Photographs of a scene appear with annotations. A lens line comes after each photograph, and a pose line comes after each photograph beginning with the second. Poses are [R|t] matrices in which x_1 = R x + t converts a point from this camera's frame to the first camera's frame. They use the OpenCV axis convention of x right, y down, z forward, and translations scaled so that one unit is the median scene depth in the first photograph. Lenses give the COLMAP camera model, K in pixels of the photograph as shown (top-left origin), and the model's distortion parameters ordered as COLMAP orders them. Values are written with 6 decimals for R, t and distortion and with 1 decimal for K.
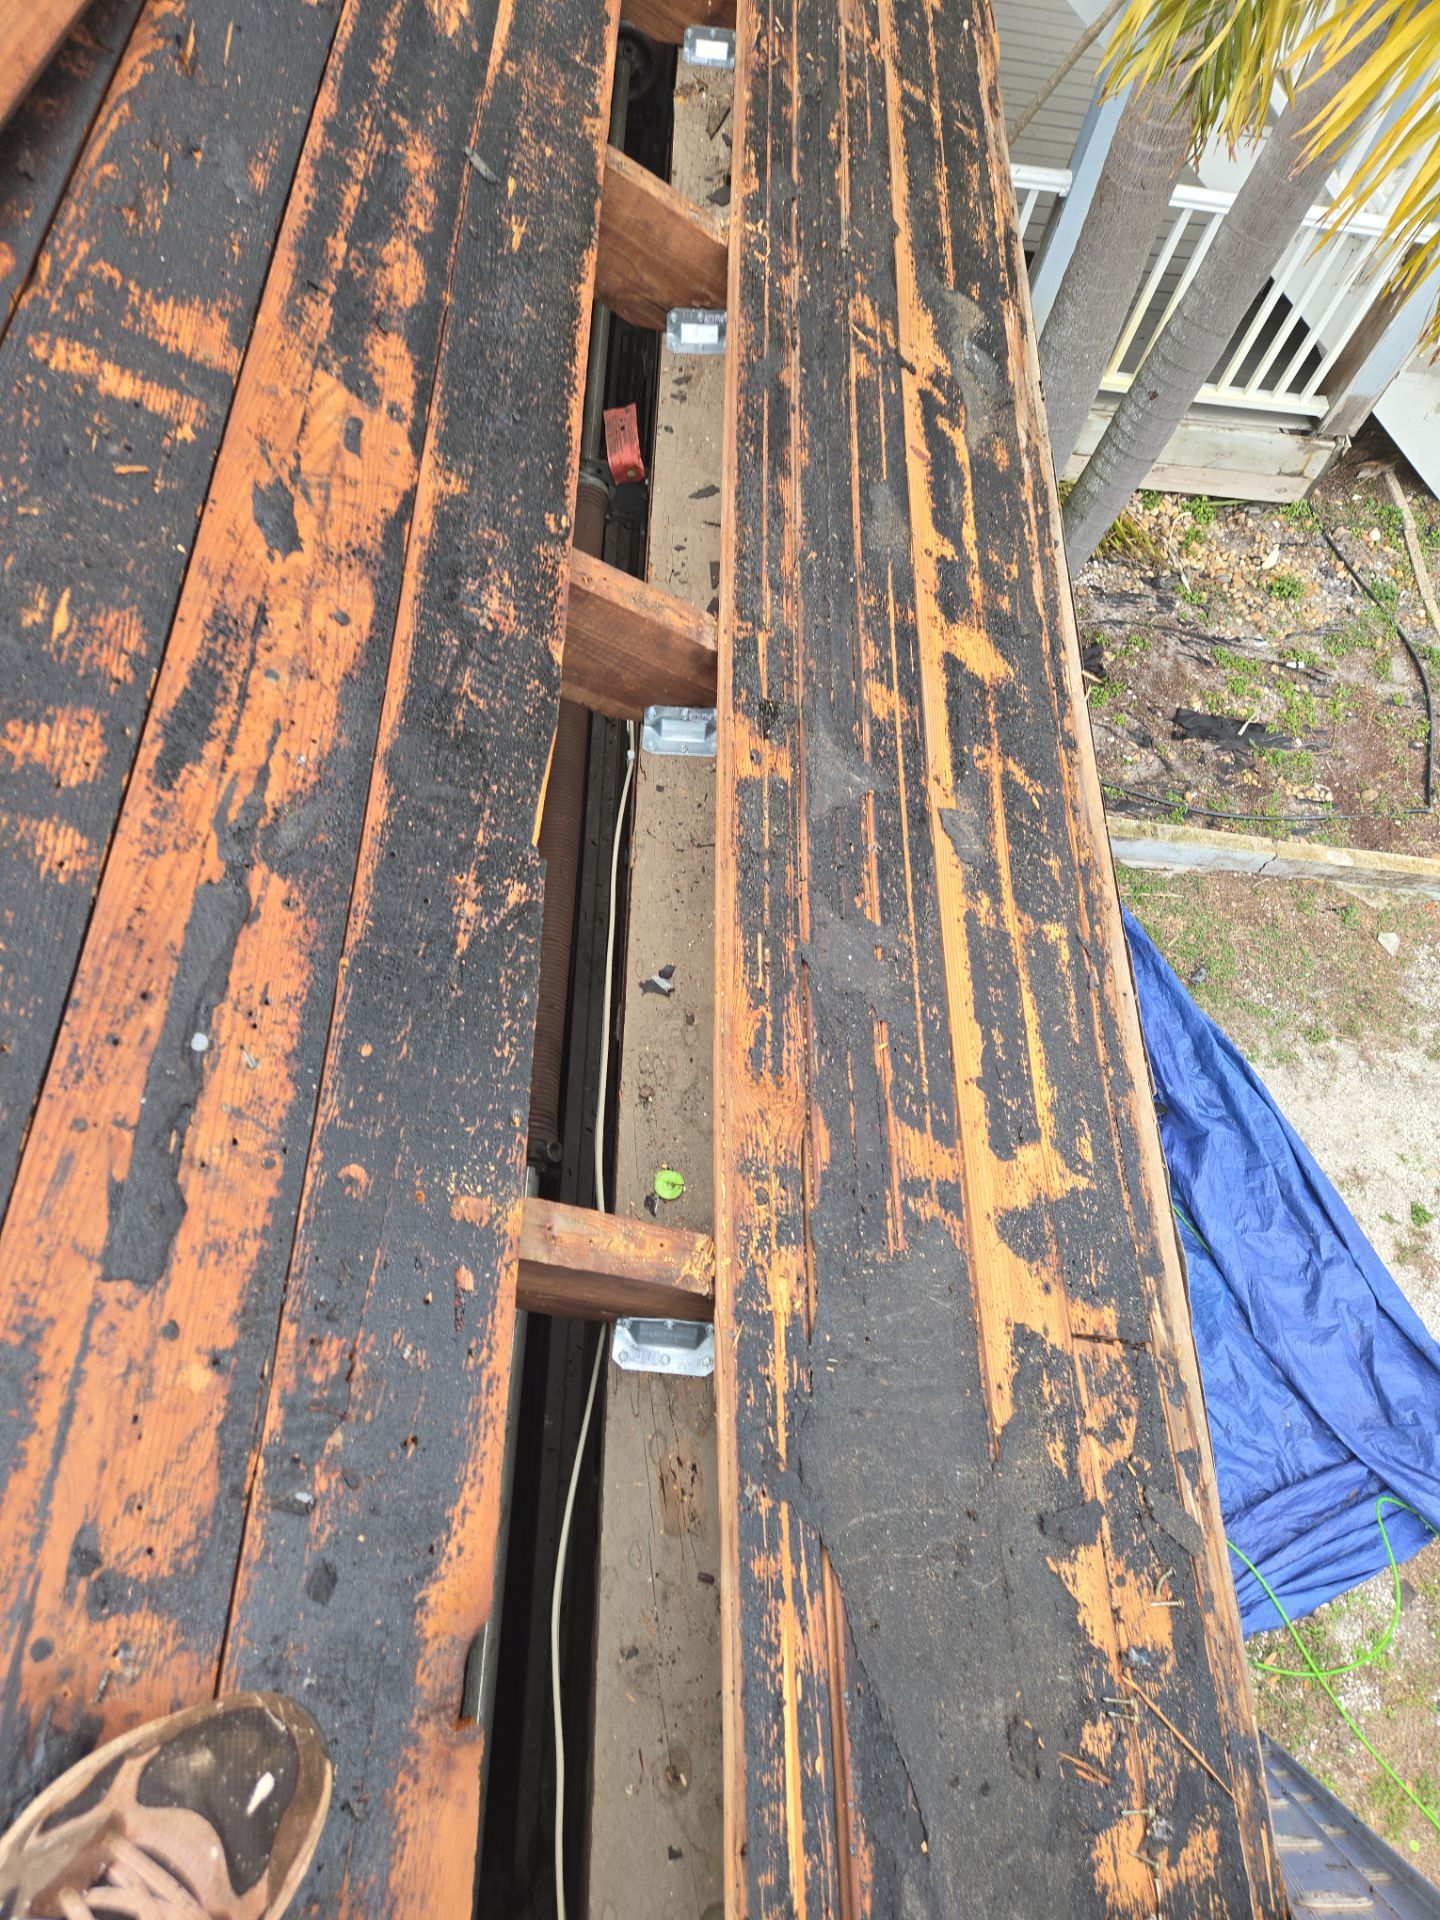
lens RADIAL K [[1367.1, 0, 695.1], [0, 1367.1, 946.5], [0, 0, 1]] dist [0.087827, -0.088204]
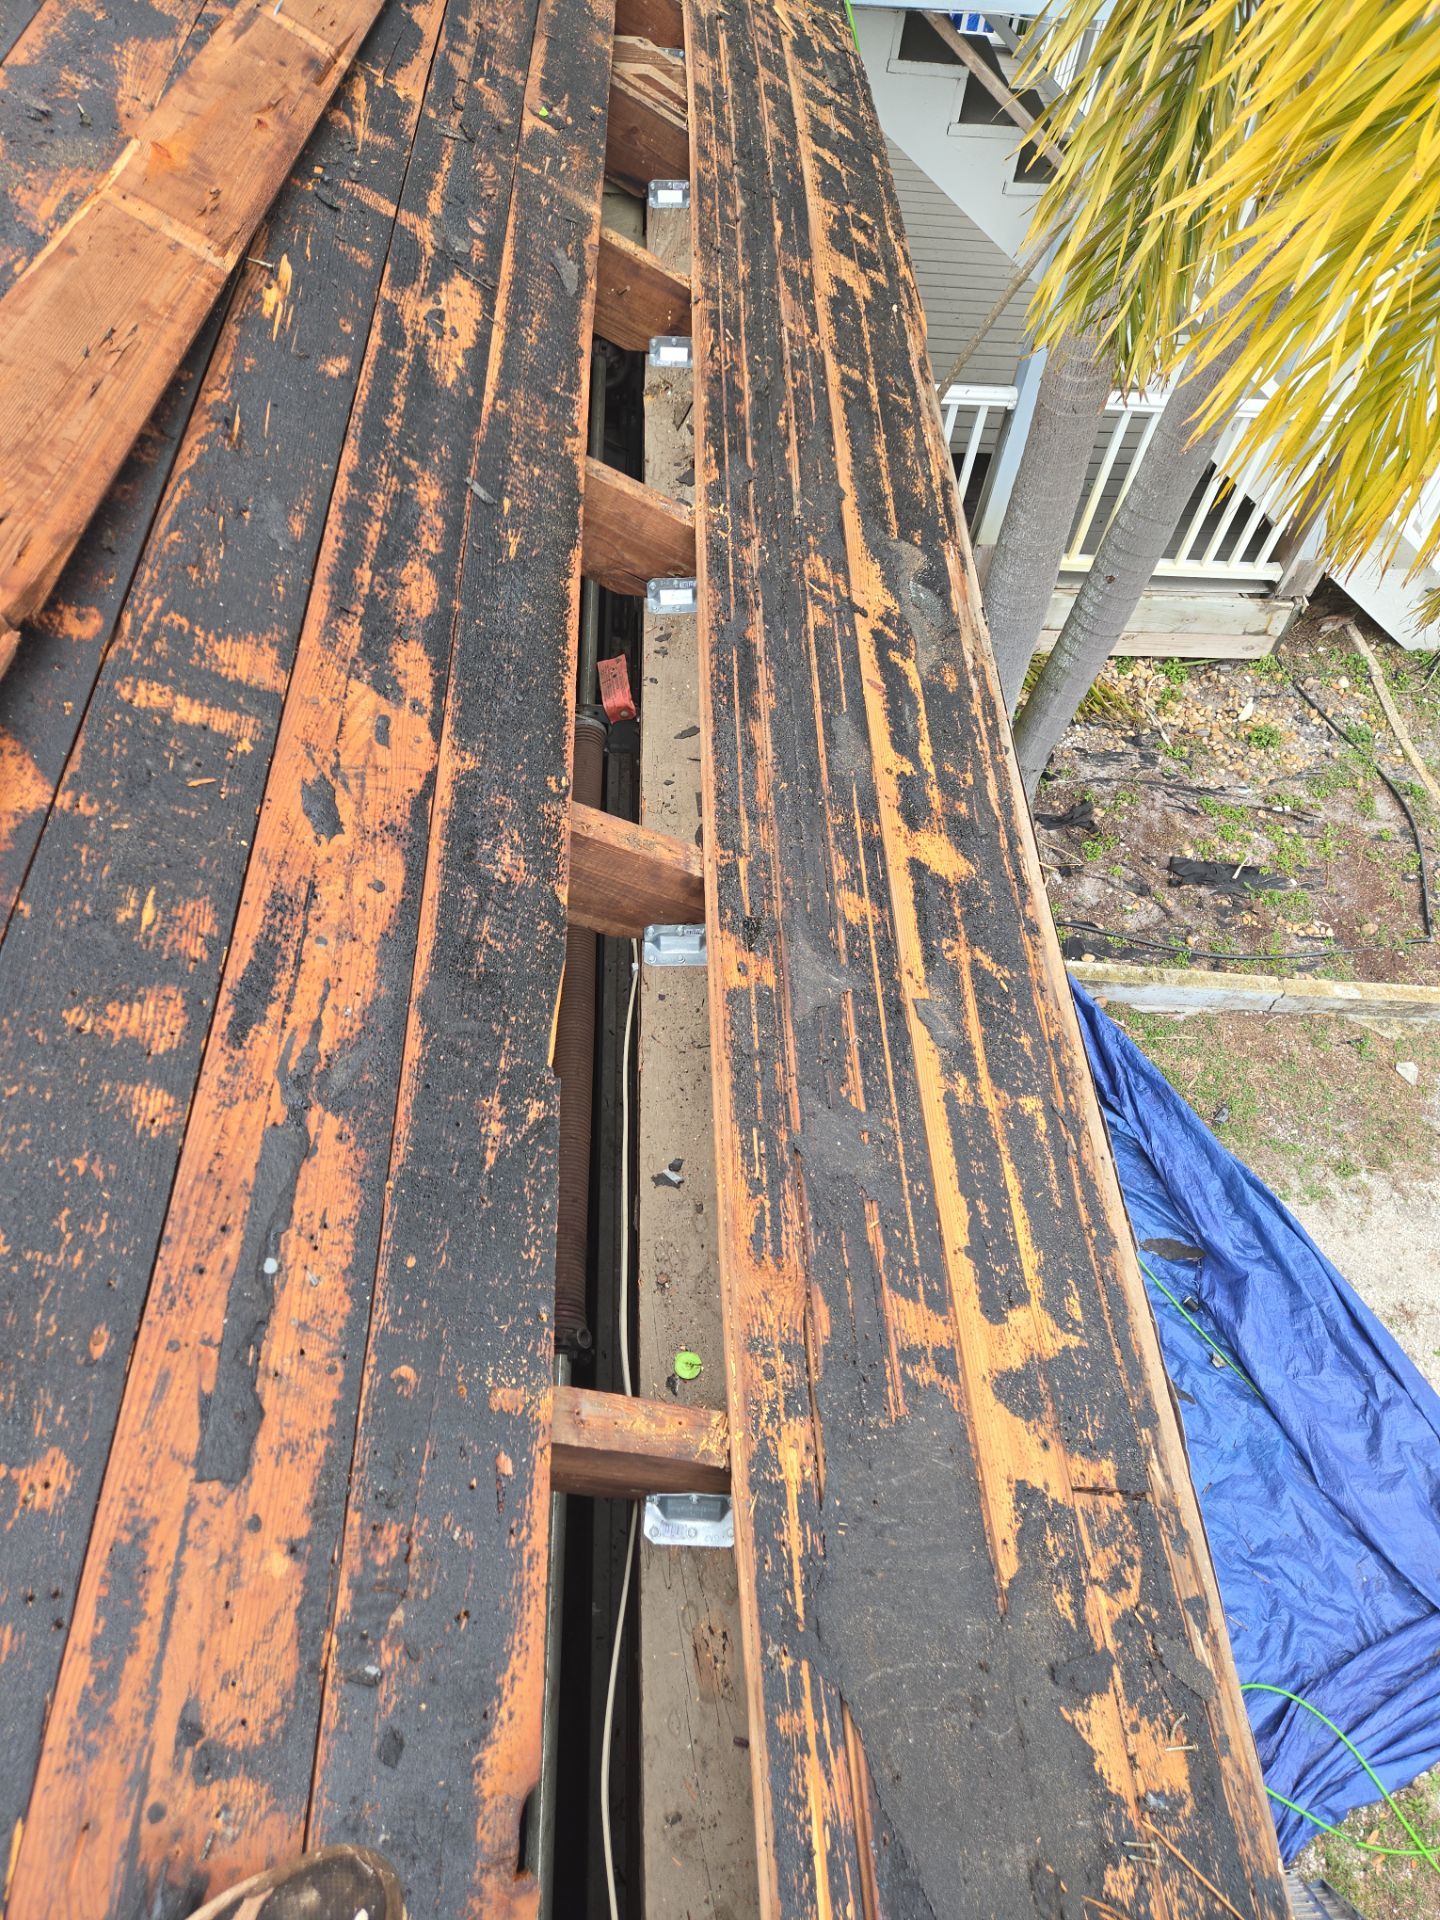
lens RADIAL K [[1367.1, 0, 695.1], [0, 1367.1, 946.5], [0, 0, 1]] dist [0.087827, -0.088204]
pose [[0.997962, -0.062224, -0.014125, 0.022995], [0.060123, 0.991142, -0.118417, -0.026261], [0.021368, 0.117327, 0.992863, -0.127088]]
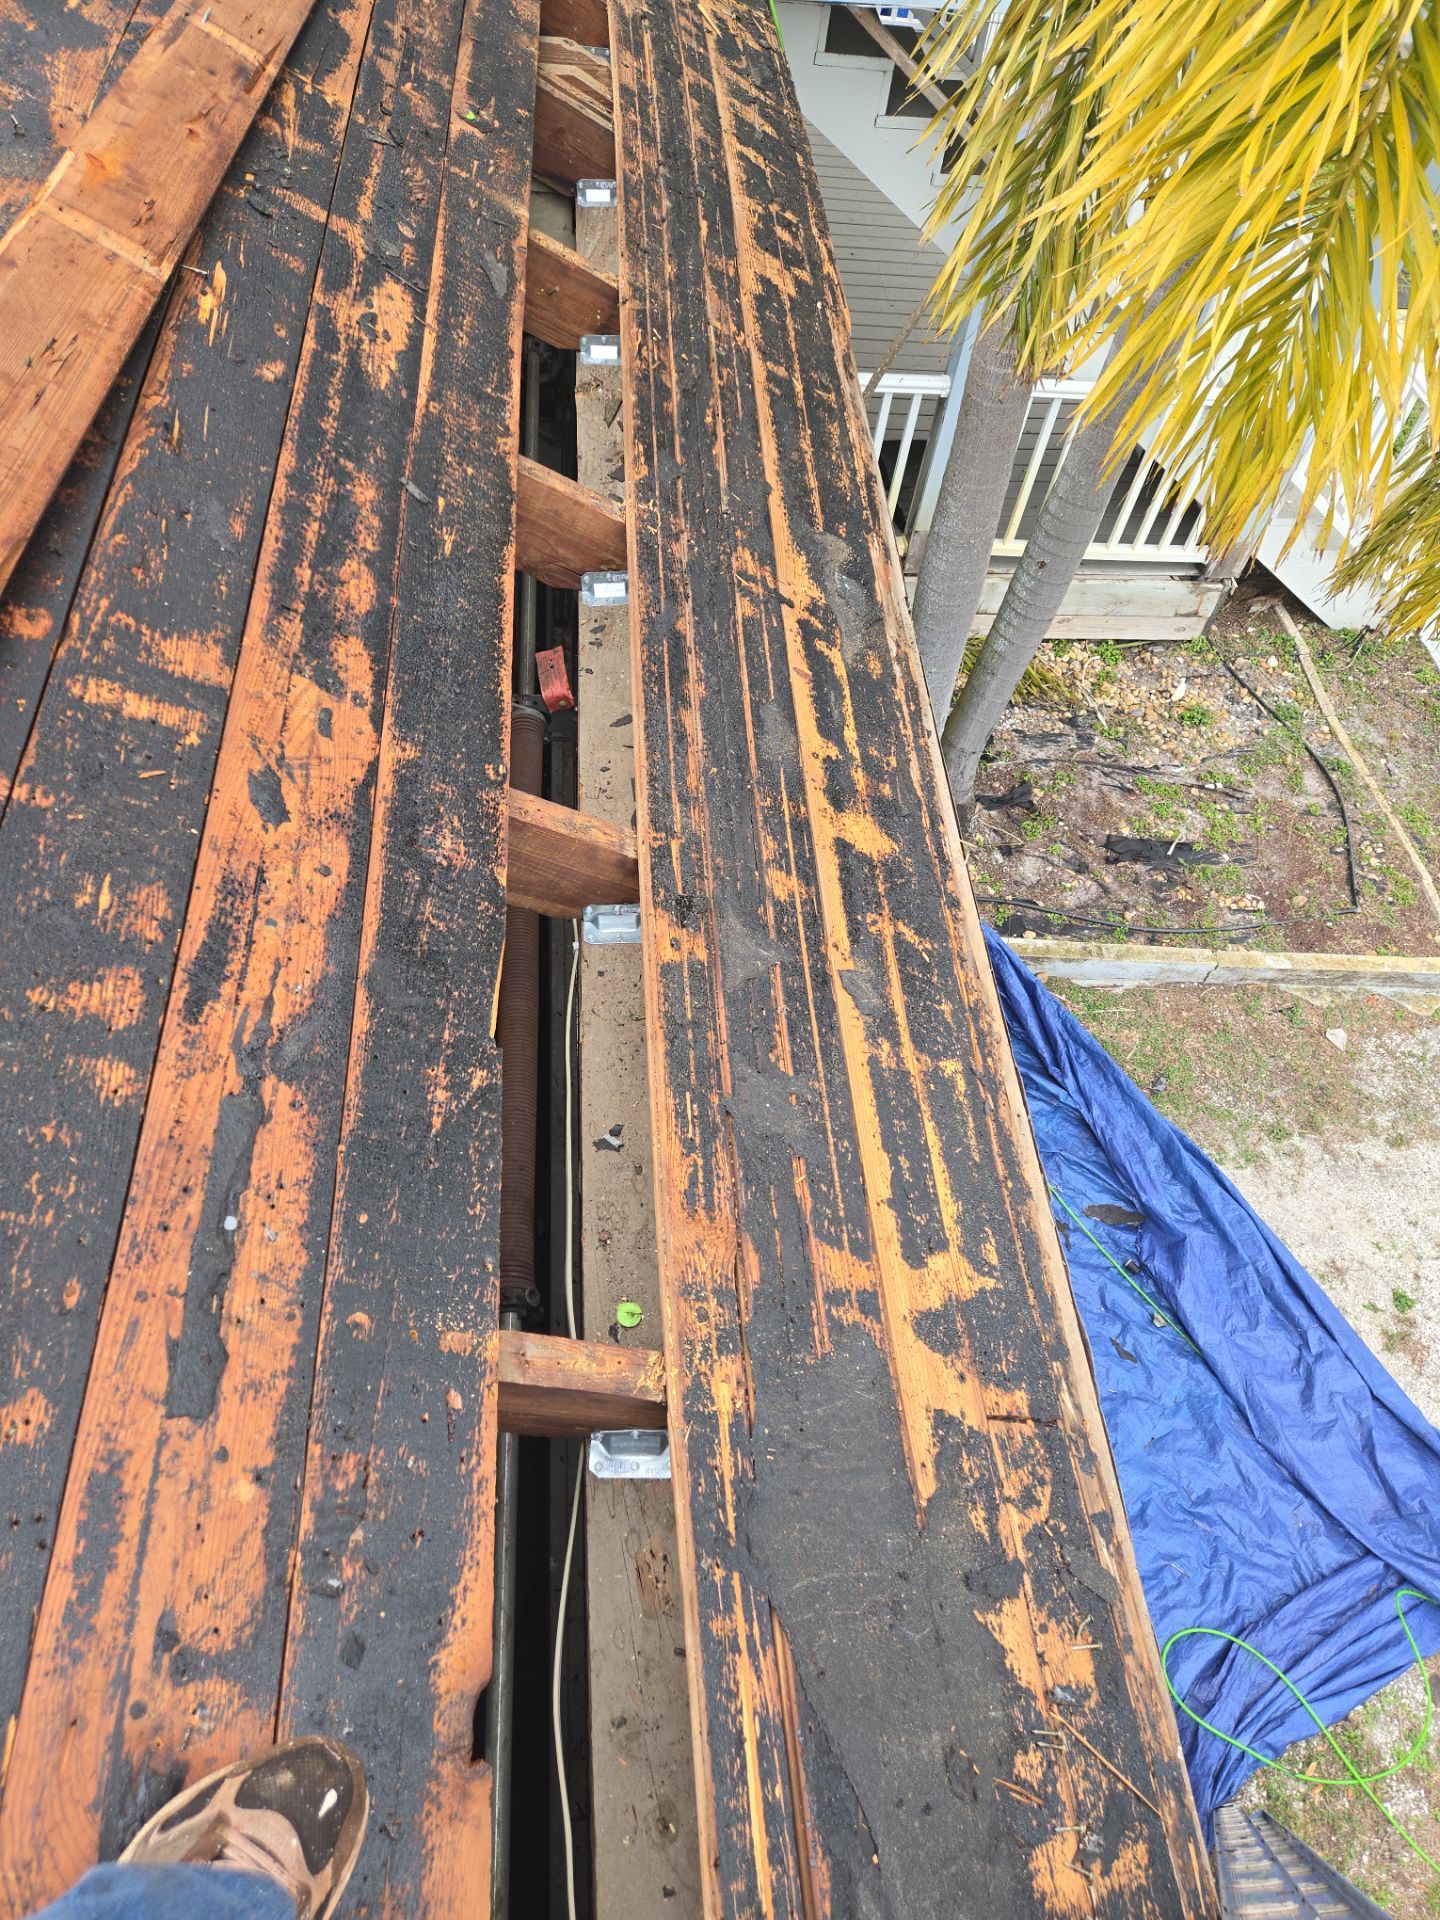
lens RADIAL K [[1362.3, 0, 706.0], [0, 1362.3, 958.4], [0, 0, 1]] dist [0.088552, -0.089870]
pose [[0.996364, -0.081961, 0.023251, 0.043581], [0.083845, 0.991749, -0.096972, -0.008270], [-0.015111, 0.098569, 0.995016, -0.191648]]
